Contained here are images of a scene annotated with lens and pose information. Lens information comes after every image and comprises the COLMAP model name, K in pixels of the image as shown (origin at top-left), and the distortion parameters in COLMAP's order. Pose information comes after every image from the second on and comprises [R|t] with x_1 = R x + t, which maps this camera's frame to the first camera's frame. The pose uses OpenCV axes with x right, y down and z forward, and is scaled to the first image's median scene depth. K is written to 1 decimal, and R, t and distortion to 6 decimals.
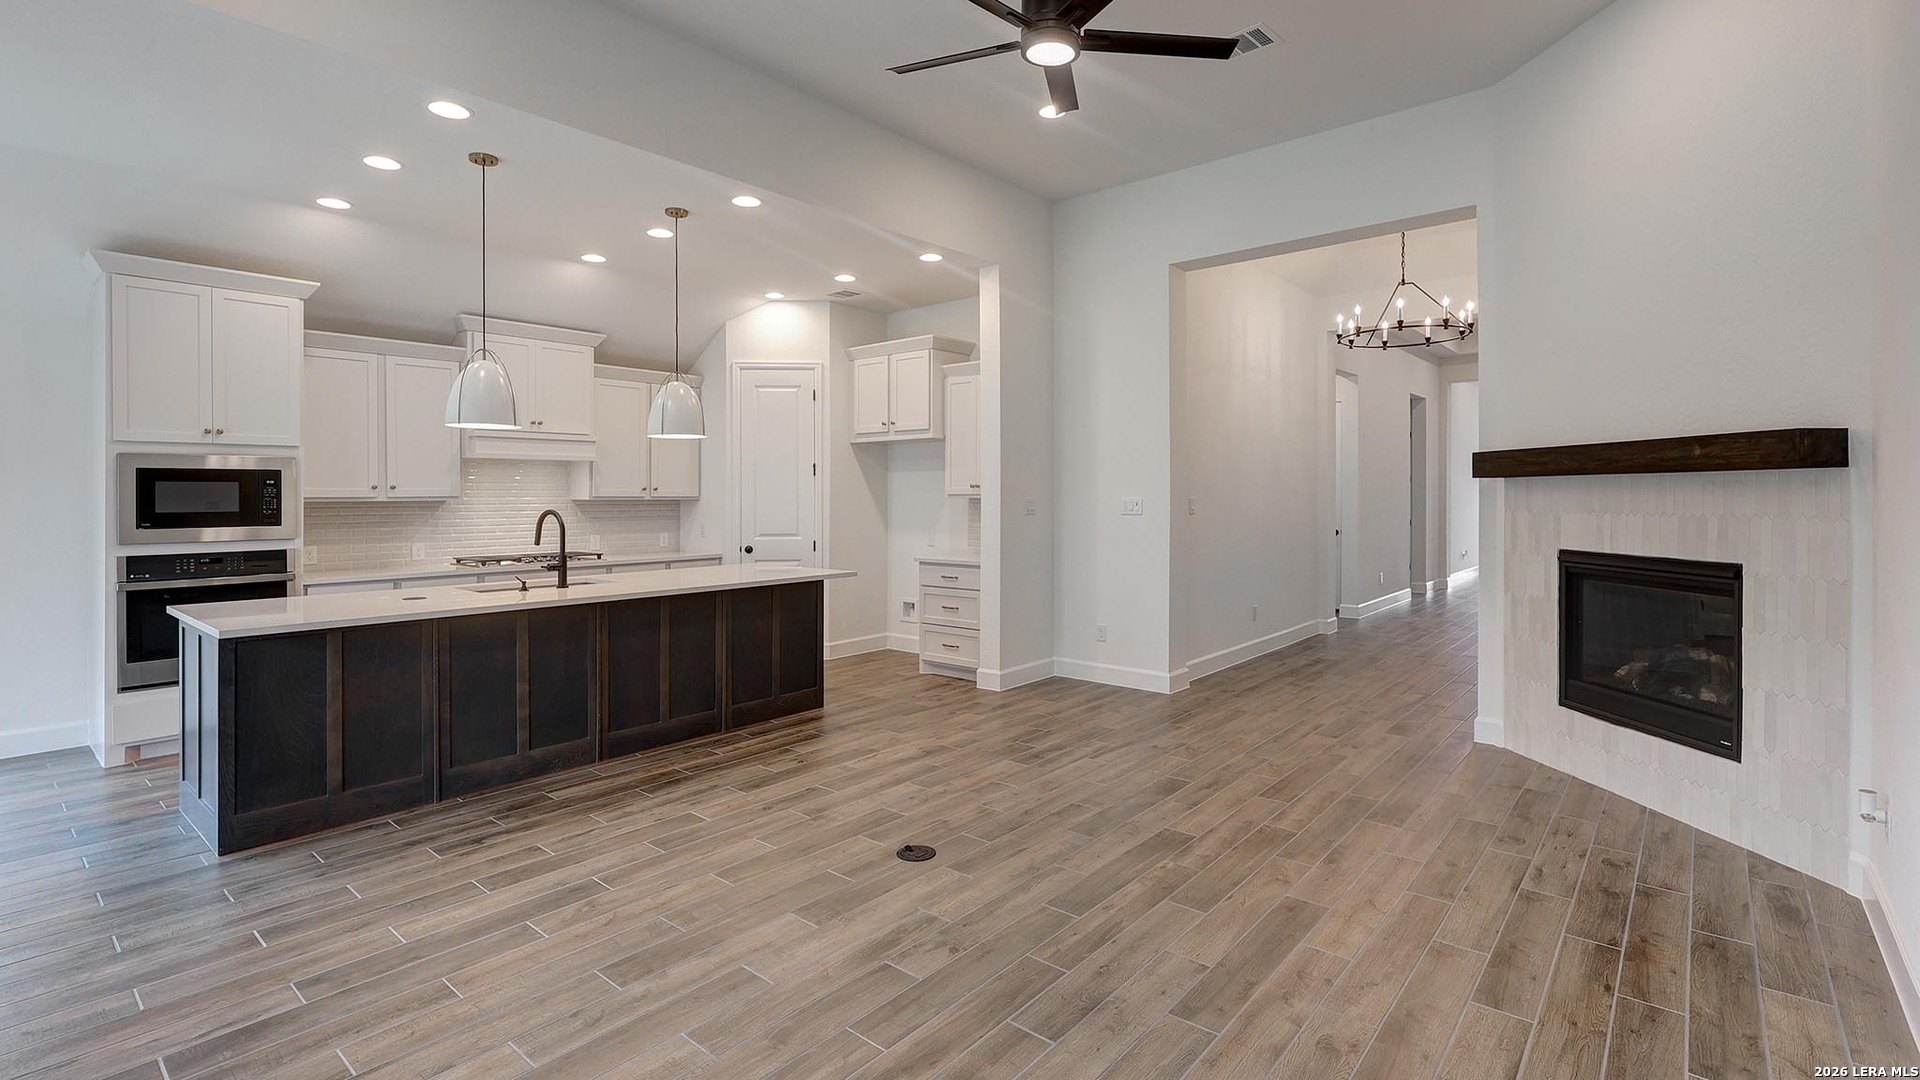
lens RADIAL K [[911.0, 0, 979.7], [0, 911.0, 487.7], [0, 0, 1]] dist [-0.006593, 0.002335]
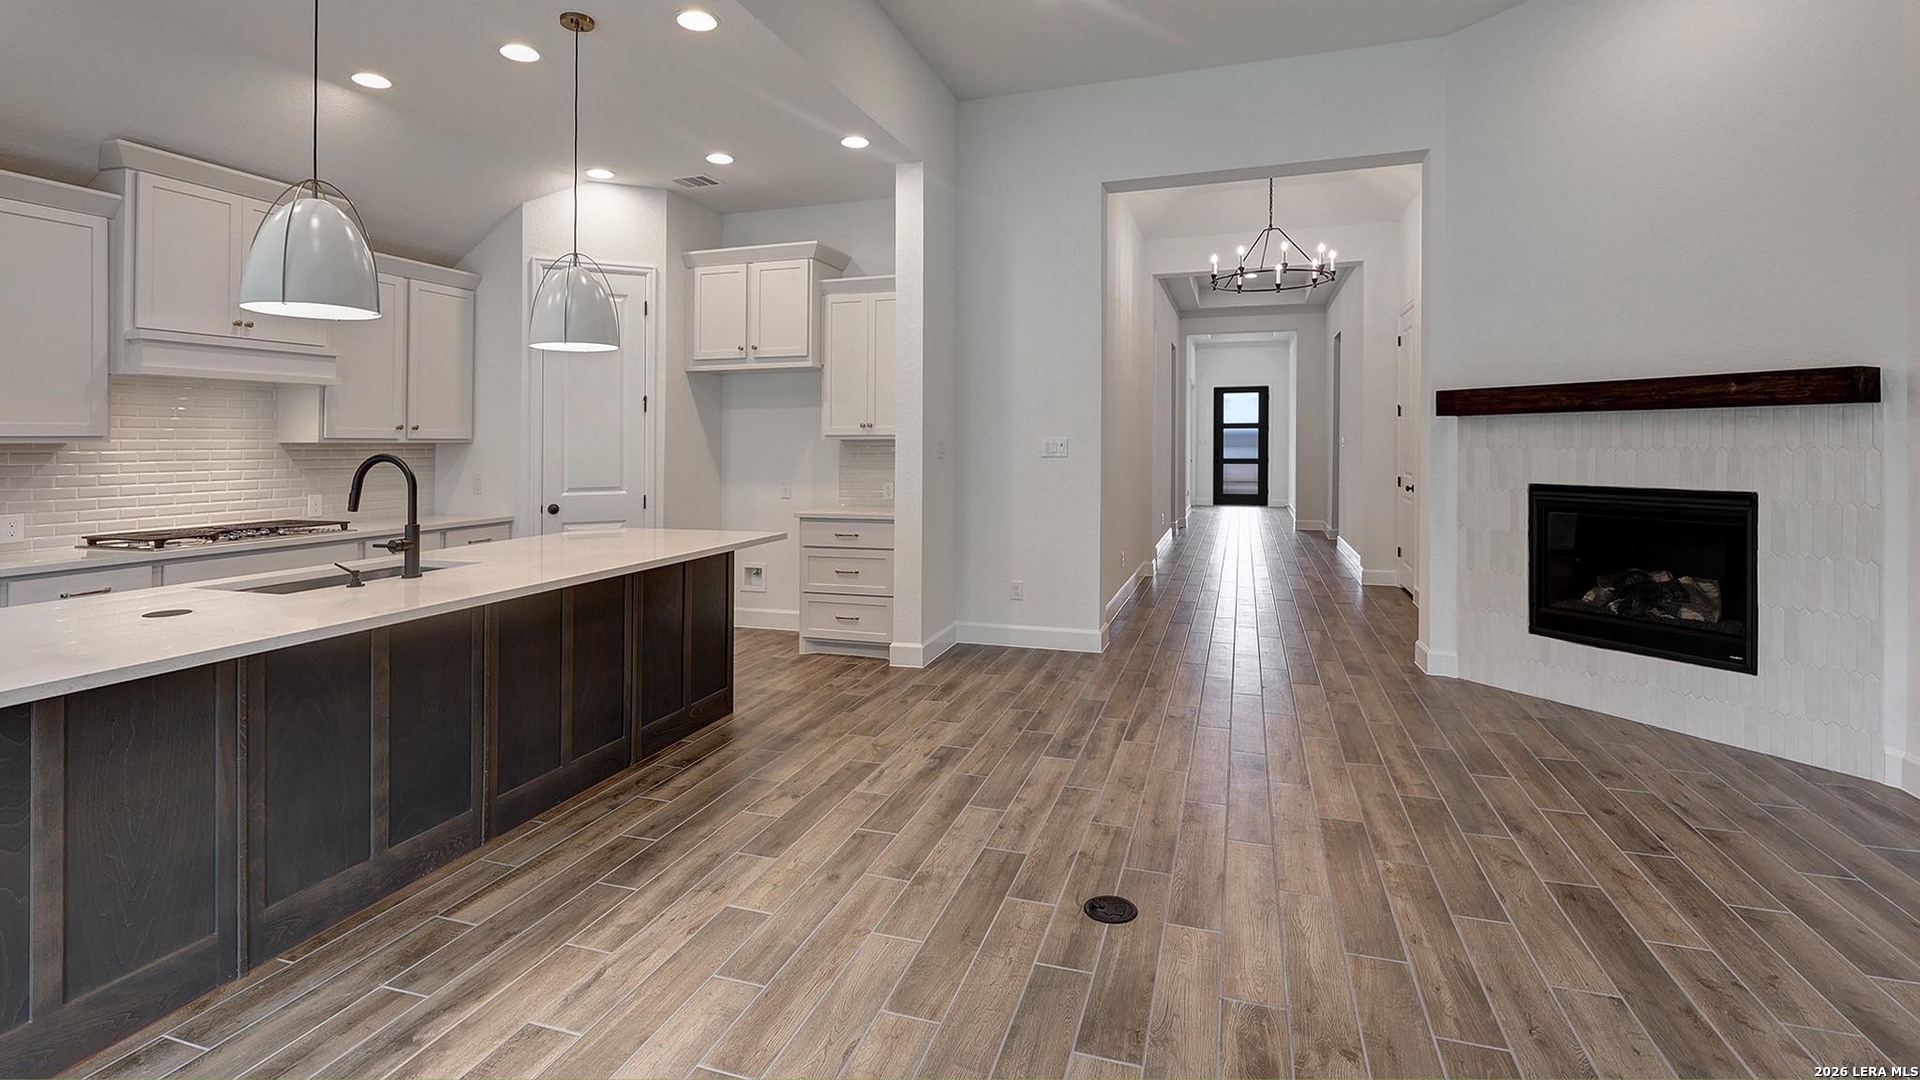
lens RADIAL K [[911.0, 0, 968.0], [0, 911.0, 434.0], [0, 0, 1]] dist [-0.006593, 0.002335]
pose [[0.923648, 0.001026, 0.383241, -0.349255], [0.000303, 0.999994, -0.003407, 0.013198], [-0.383242, 0.003263, 0.923642, 0.273163]]
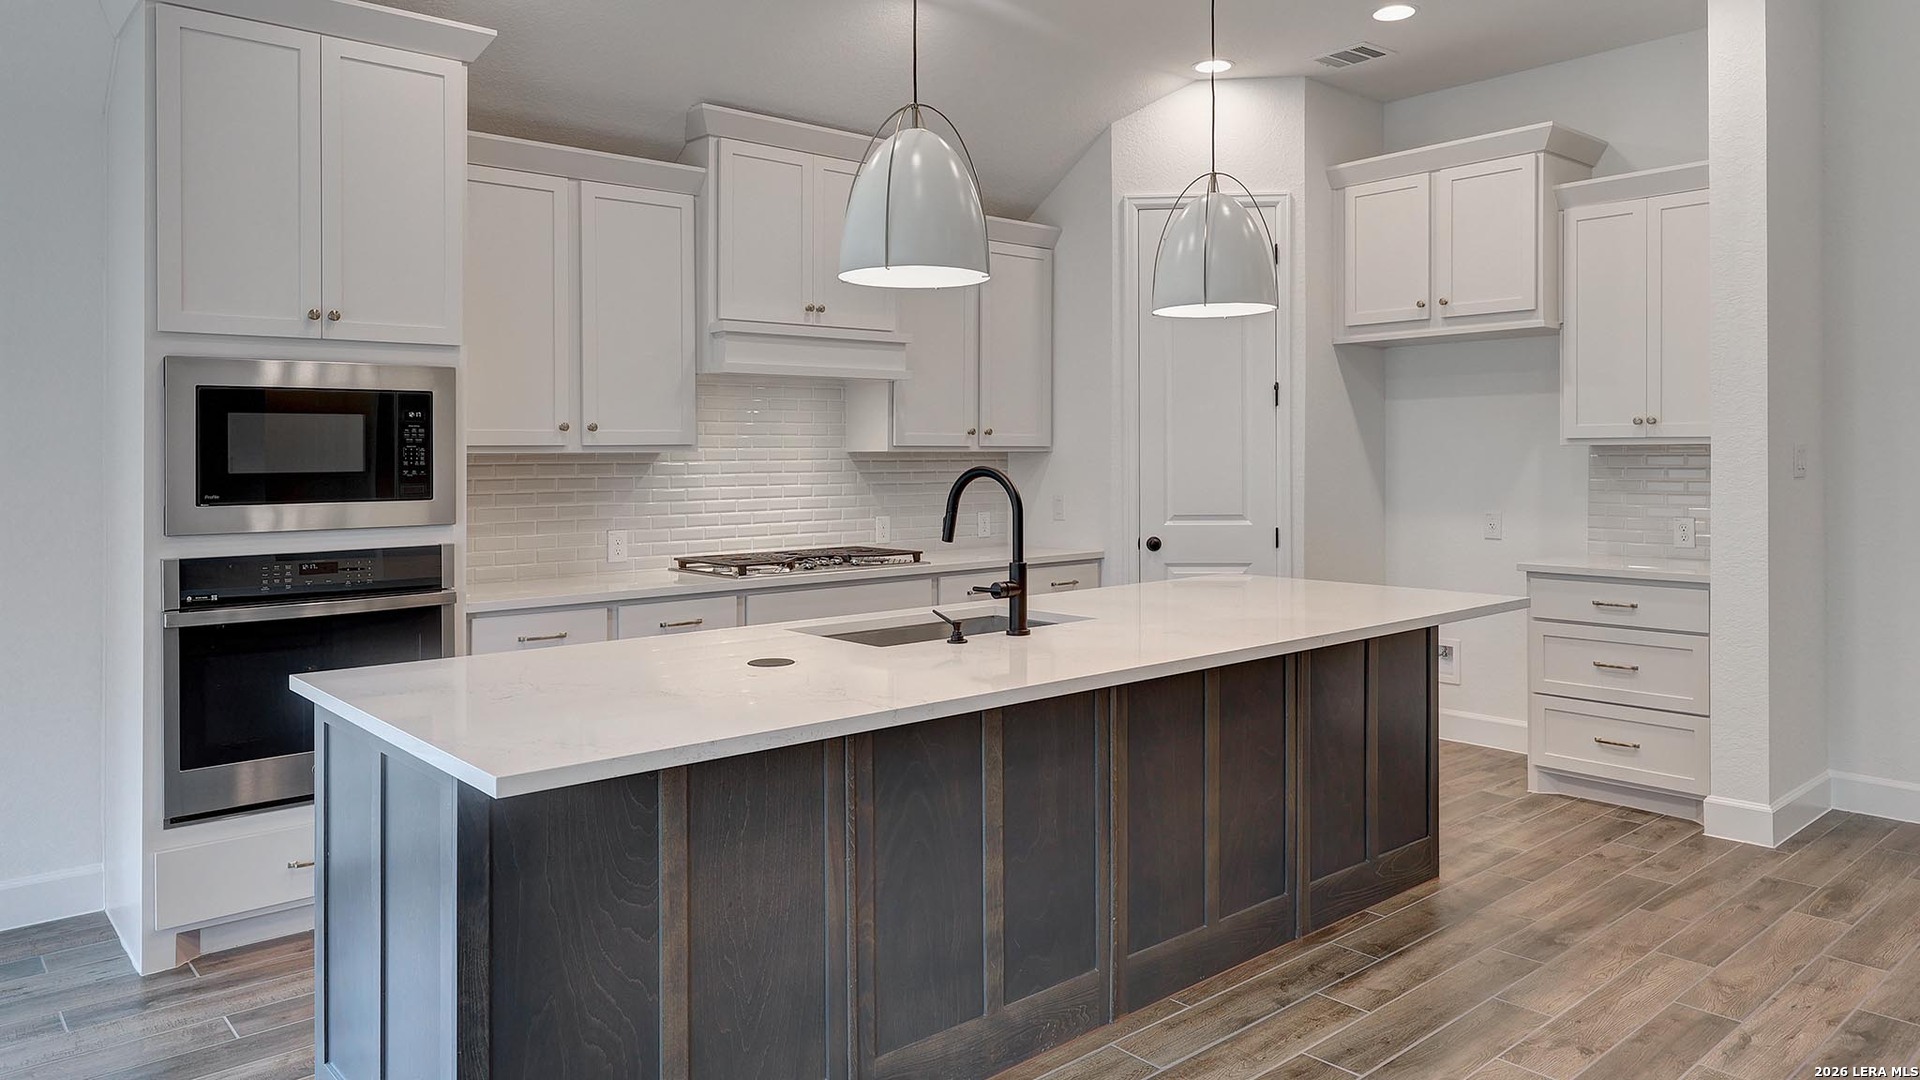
lens RADIAL K [[1290.0, 0, 934.6], [0, 1290.0, 435.2], [0, 0, 1]] dist [-0.000084, 0.000268]
pose [[0.987064, -0.006651, -0.160188, -0.401087], [0.005422, 0.999952, -0.008108, 0.014039], [0.160235, 0.007134, 0.987053, 0.348803]]
